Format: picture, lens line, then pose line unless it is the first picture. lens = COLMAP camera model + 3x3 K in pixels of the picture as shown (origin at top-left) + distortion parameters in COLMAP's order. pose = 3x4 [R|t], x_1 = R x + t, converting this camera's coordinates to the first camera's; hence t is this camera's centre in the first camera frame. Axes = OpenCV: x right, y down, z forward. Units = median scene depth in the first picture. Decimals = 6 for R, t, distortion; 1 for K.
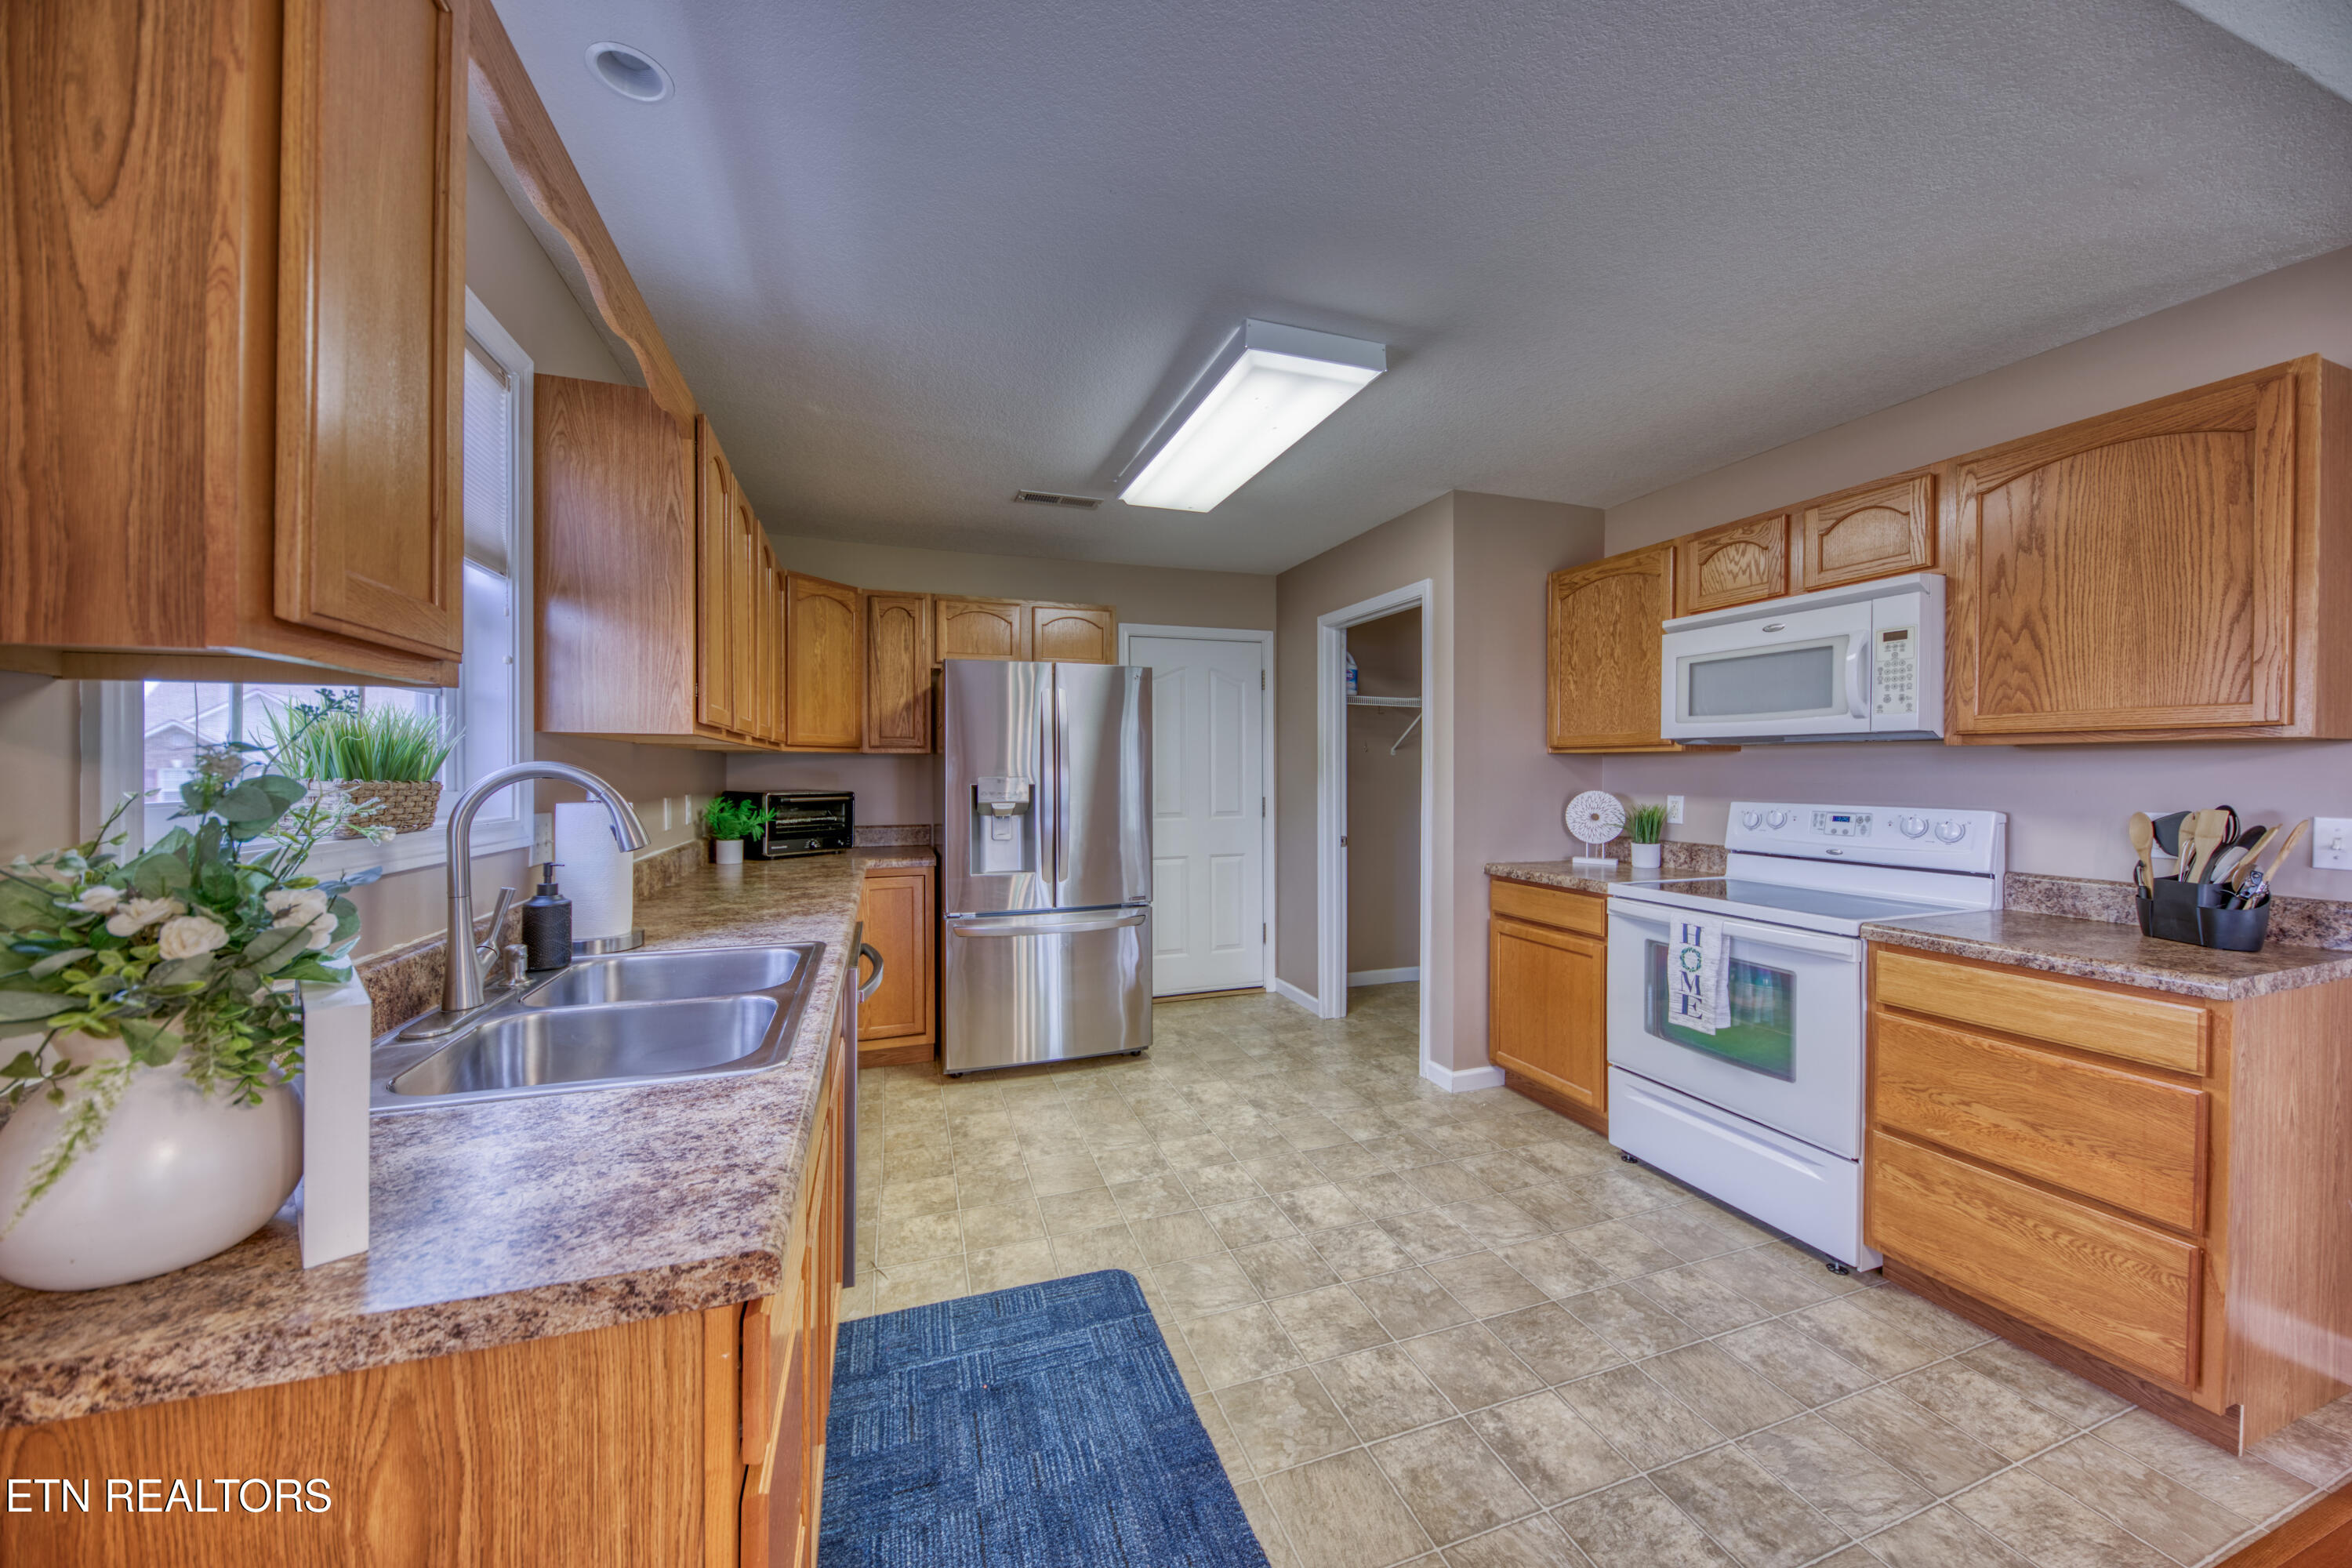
lens RADIAL K [[814.7, 0, 1171.8], [0, 814.7, 772.3], [0, 0, 1]] dist [0.000938, 0.000024]
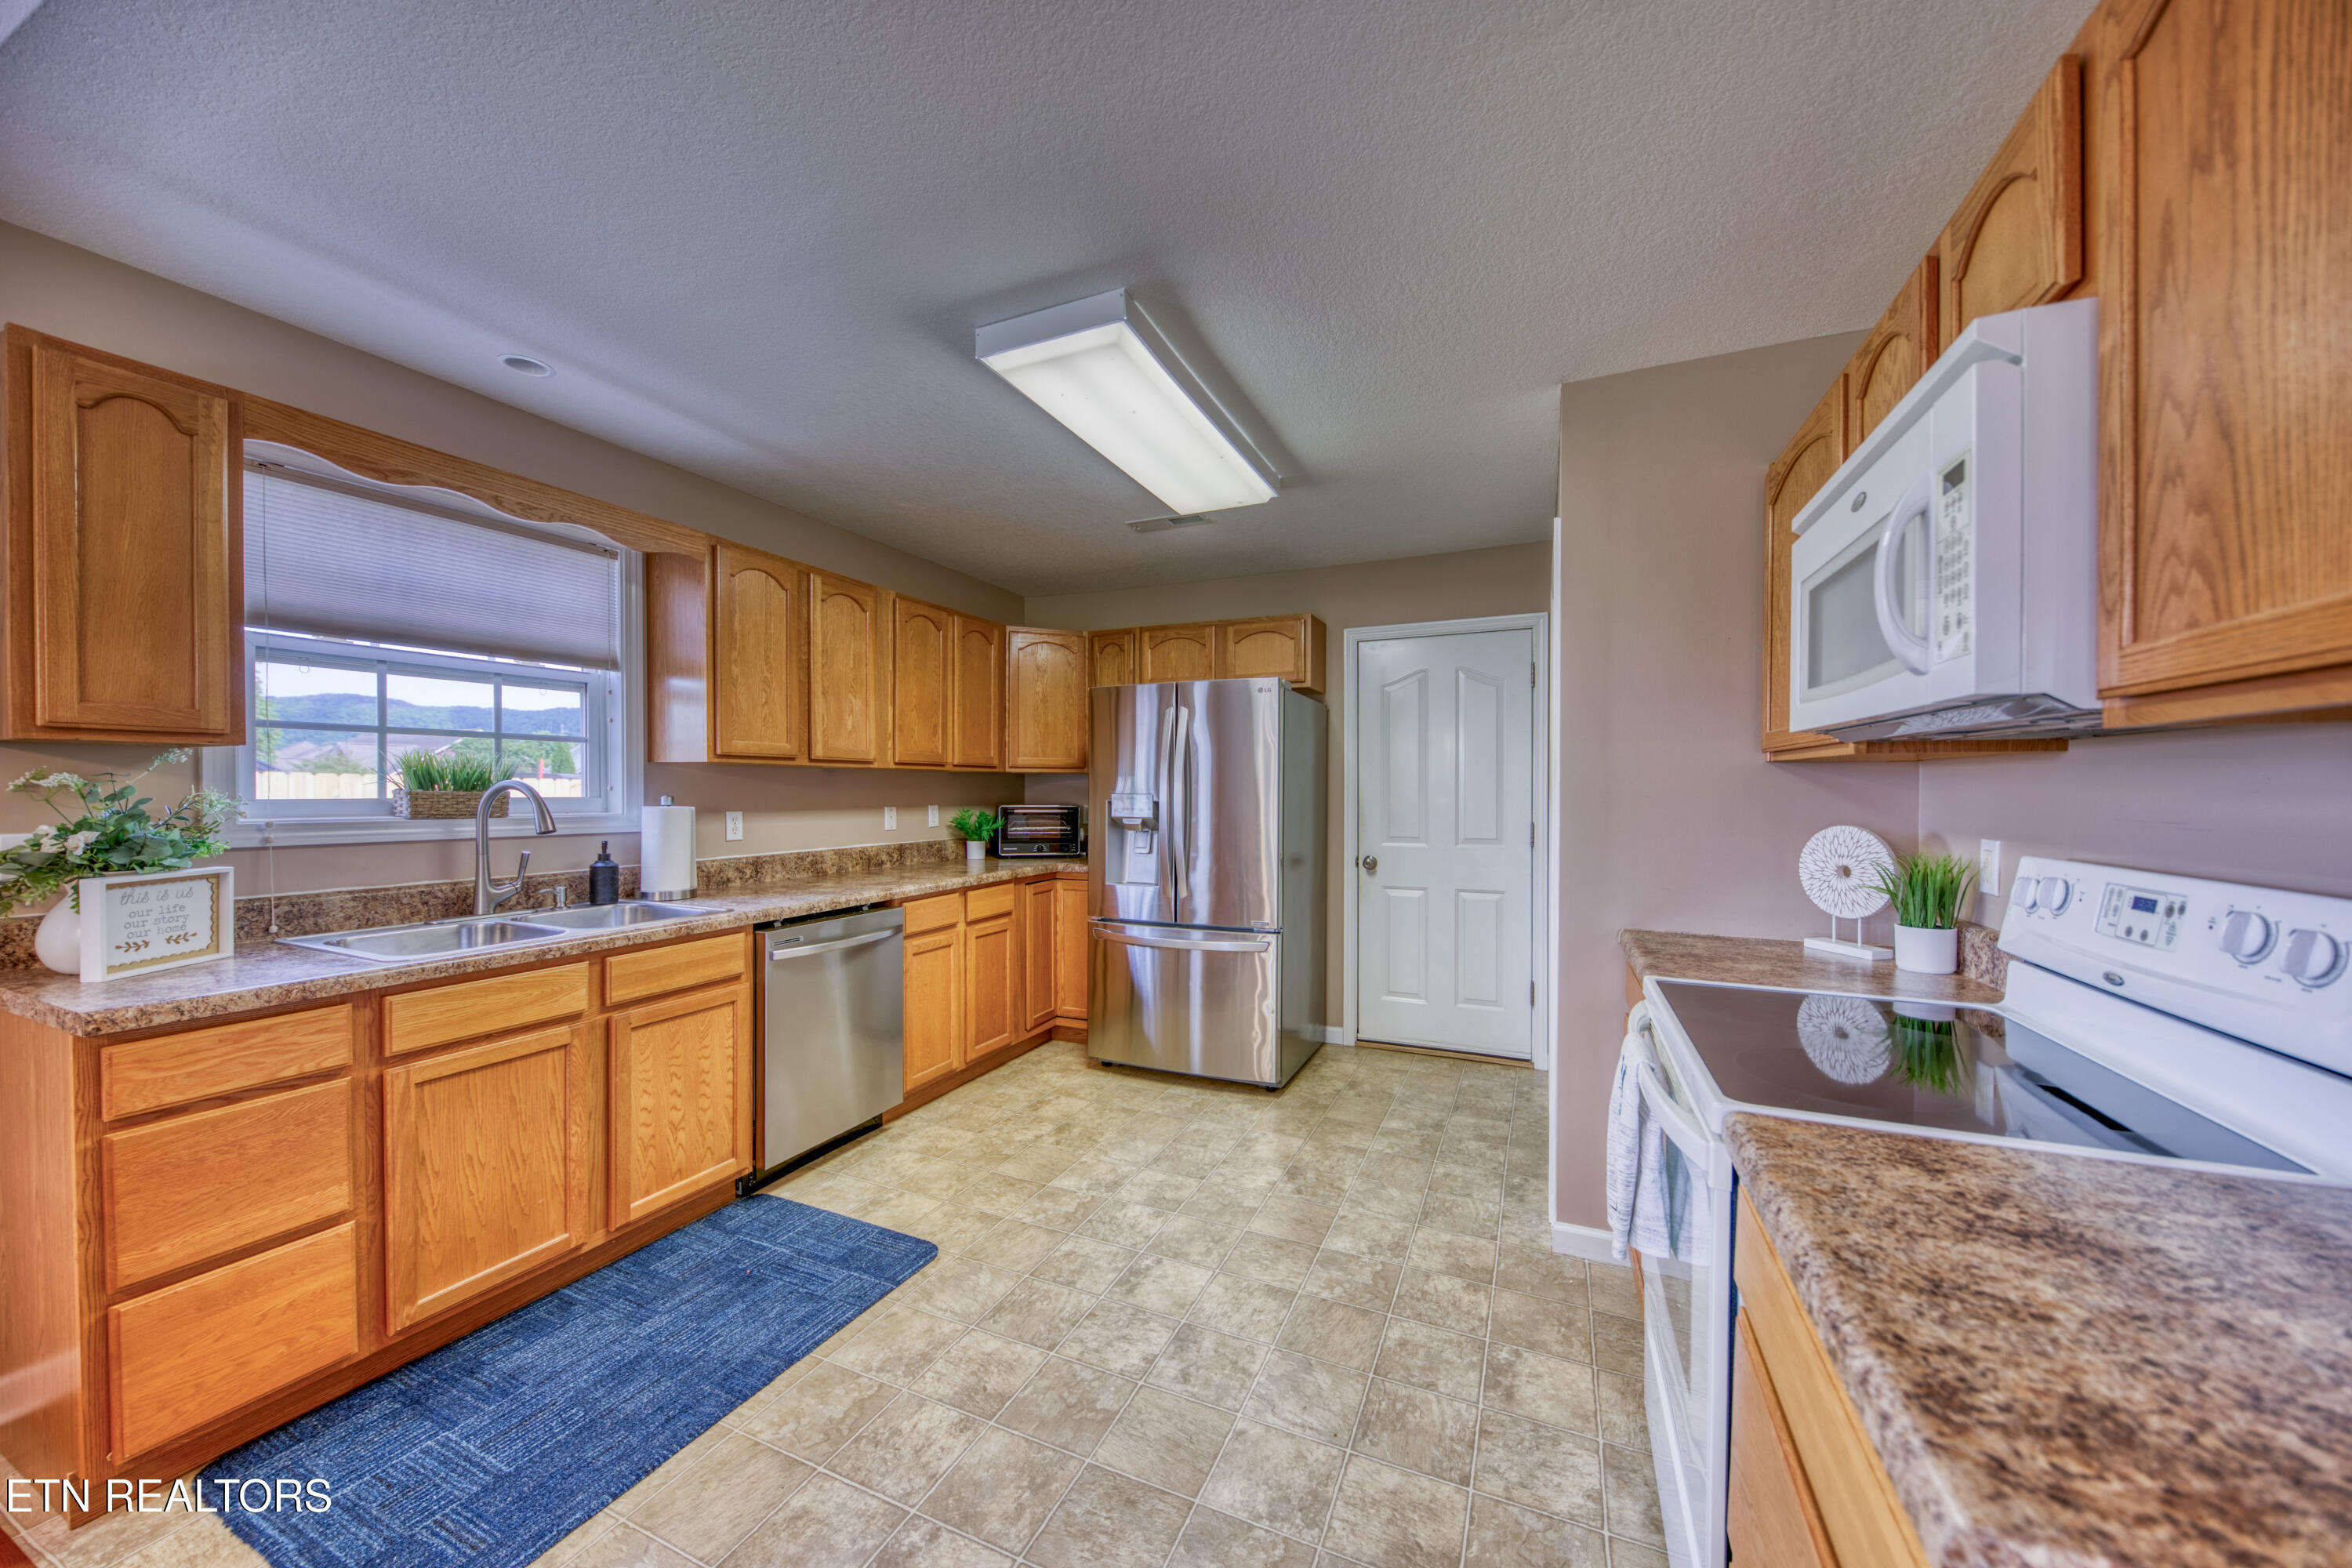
lens RADIAL K [[811.2, 0, 1180.9], [0, 811.2, 794.0], [0, 0, 1]] dist [-0.000764, -0.000037]
pose [[0.734976, 0.007197, -0.678055, 0.681236], [-0.004323, 0.999973, 0.005928, -0.001149], [0.678080, -0.001425, 0.734987, 0.320562]]
